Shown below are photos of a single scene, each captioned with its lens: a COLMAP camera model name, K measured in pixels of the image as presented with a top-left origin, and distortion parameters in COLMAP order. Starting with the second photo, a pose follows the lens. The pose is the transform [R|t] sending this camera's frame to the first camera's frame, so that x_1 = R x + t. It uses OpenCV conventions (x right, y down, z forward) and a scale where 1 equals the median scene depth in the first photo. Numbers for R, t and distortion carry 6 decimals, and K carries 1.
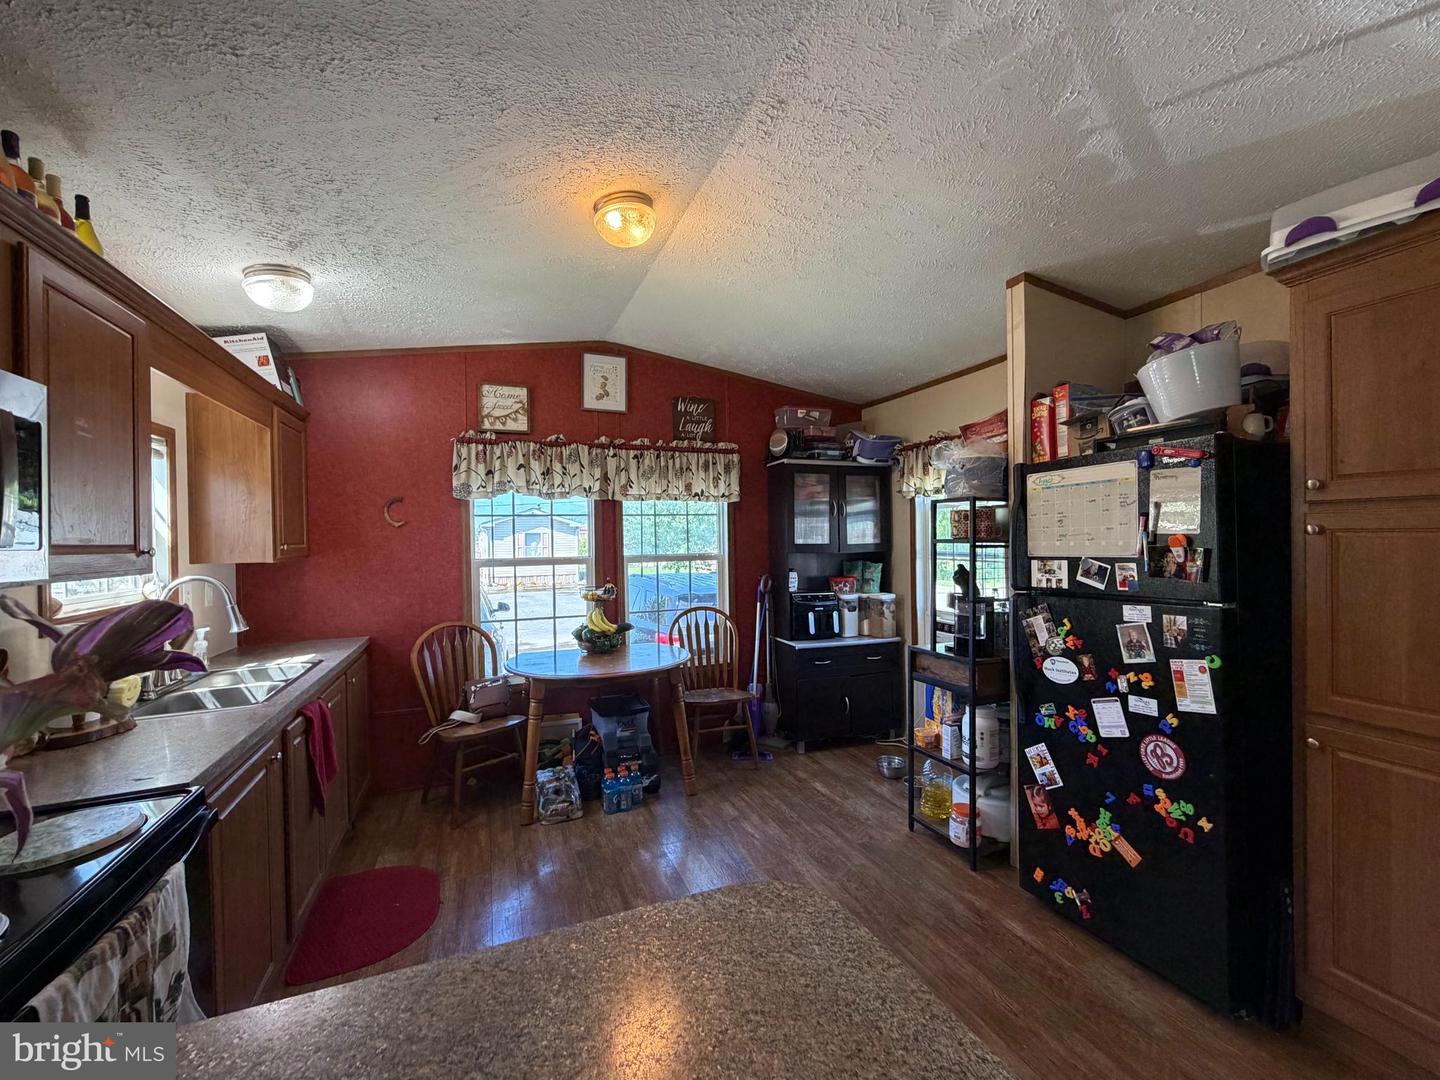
lens RADIAL K [[587.3, 0, 720.8], [0, 587.3, 537.8], [0, 0, 1]] dist [-0.004450, 0.000447]
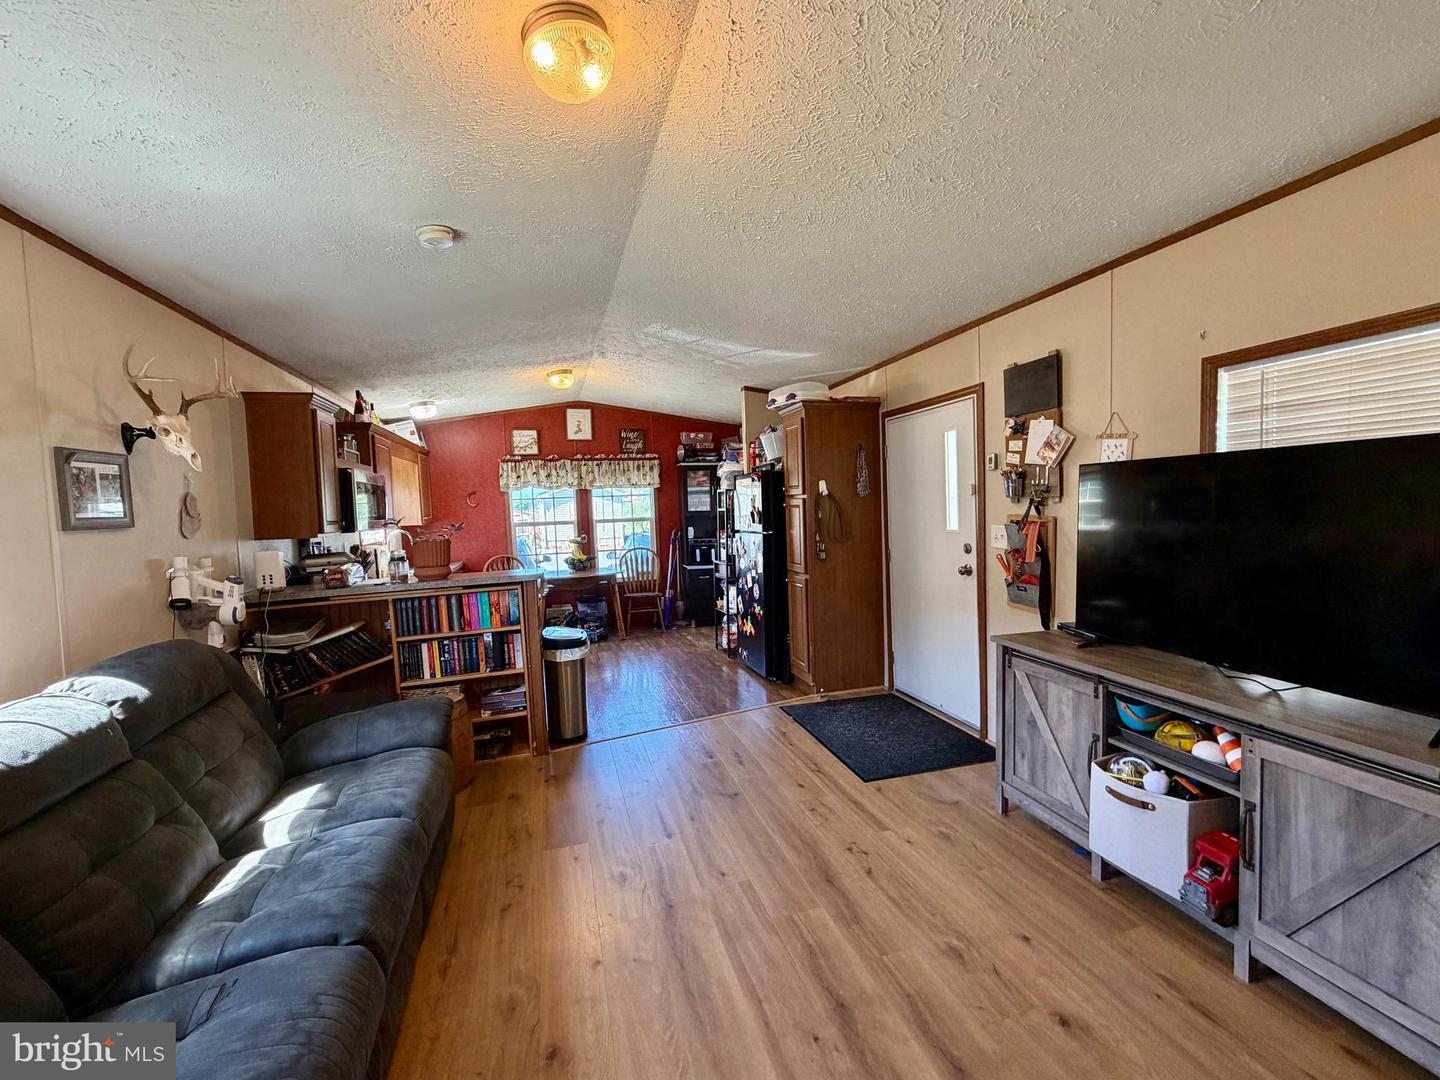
lens RADIAL K [[587.3, 0, 721.1], [0, 587.3, 542.1], [0, 0, 1]] dist [-0.004450, 0.000447]
pose [[0.994931, -0.014329, -0.099533, 0.414650], [0.020984, 0.997590, 0.066139, -0.011728], [0.098346, -0.067892, 0.992834, -0.781690]]
